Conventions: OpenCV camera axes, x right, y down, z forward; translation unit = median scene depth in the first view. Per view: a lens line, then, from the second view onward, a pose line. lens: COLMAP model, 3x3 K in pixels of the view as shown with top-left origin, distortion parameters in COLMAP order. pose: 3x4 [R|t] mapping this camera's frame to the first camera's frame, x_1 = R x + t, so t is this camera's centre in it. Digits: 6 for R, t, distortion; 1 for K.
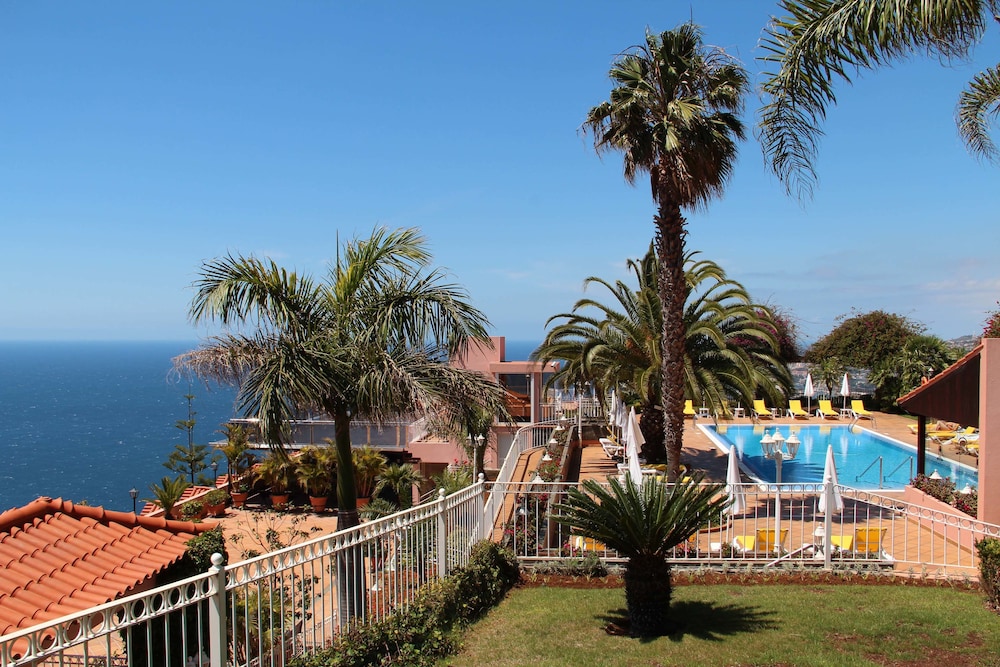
lens RADIAL K [[1020.5, 0, 502.0], [0, 1020.5, 344.1], [0, 0, 1]] dist [-0.114589, 0.000000]
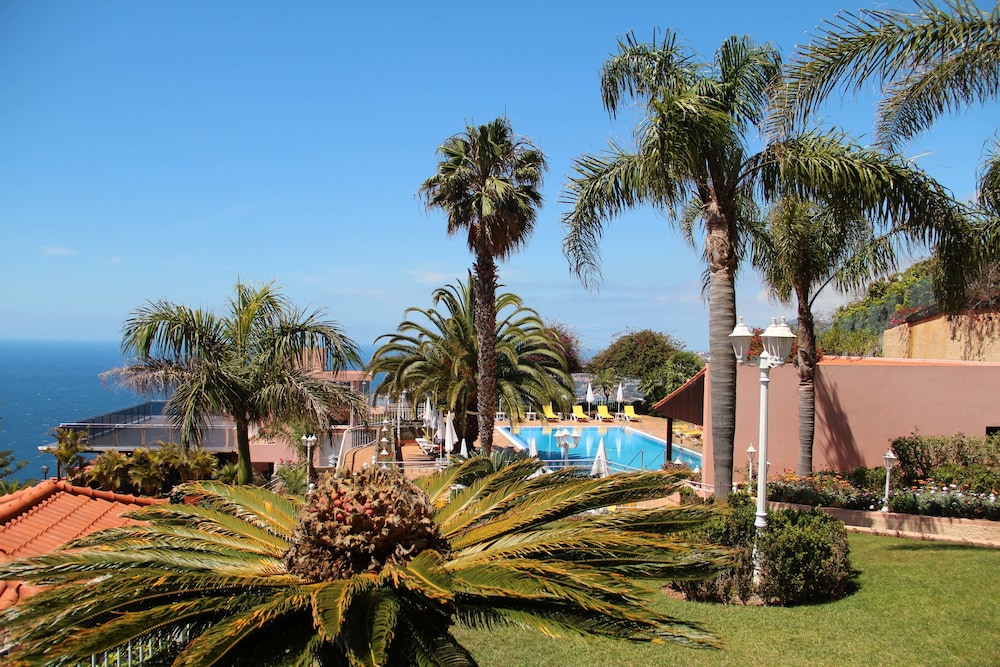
lens RADIAL K [[1043.6, 0, 496.8], [0, 1043.6, 326.7], [0, 0, 1]] dist [-0.050726, 0.000000]
pose [[0.979016, 0.012467, 0.203402, -0.066305], [-0.008540, 0.999760, -0.020171, -0.014374], [-0.203604, 0.018011, 0.978888, -0.226158]]
